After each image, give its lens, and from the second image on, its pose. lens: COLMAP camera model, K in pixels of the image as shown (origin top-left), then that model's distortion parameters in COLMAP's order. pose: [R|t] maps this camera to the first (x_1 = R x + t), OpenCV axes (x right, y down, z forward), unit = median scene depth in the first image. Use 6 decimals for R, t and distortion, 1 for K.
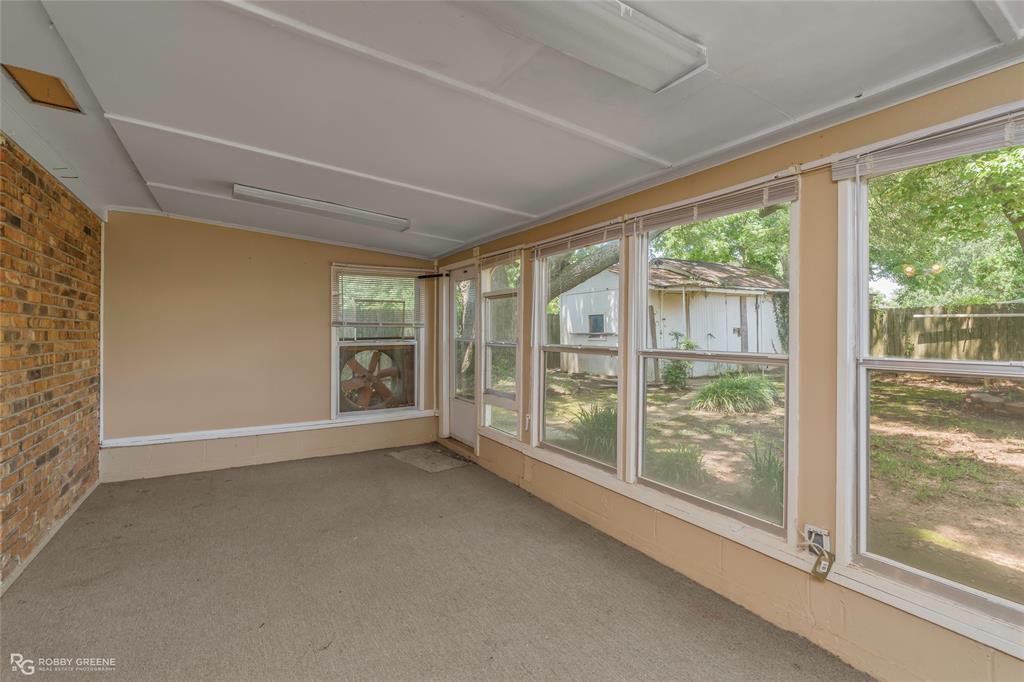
lens RADIAL K [[470.7, 0, 503.9], [0, 470.7, 336.0], [0, 0, 1]] dist [-0.009999, 0.005520]
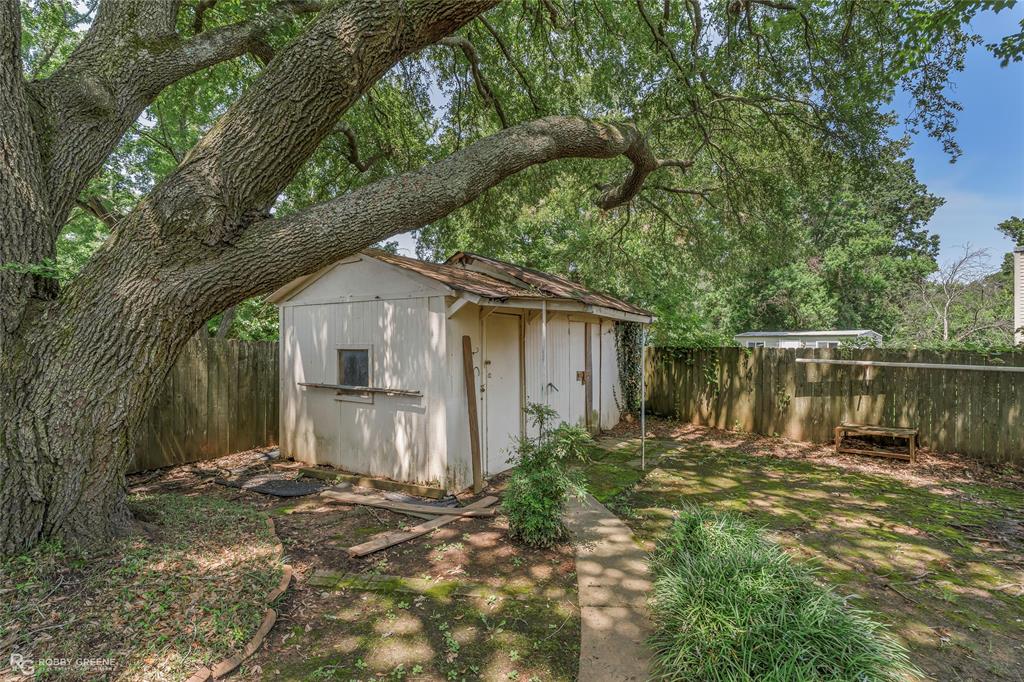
lens RADIAL K [[470.7, 0, 513.6], [0, 470.7, 347.0], [0, 0, 1]] dist [-0.009999, 0.005520]
pose [[0.878358, 0.016176, 0.477730, 0.119635], [-0.011387, 0.999852, -0.012921, -0.046799], [-0.477868, 0.005909, 0.878412, 0.538627]]
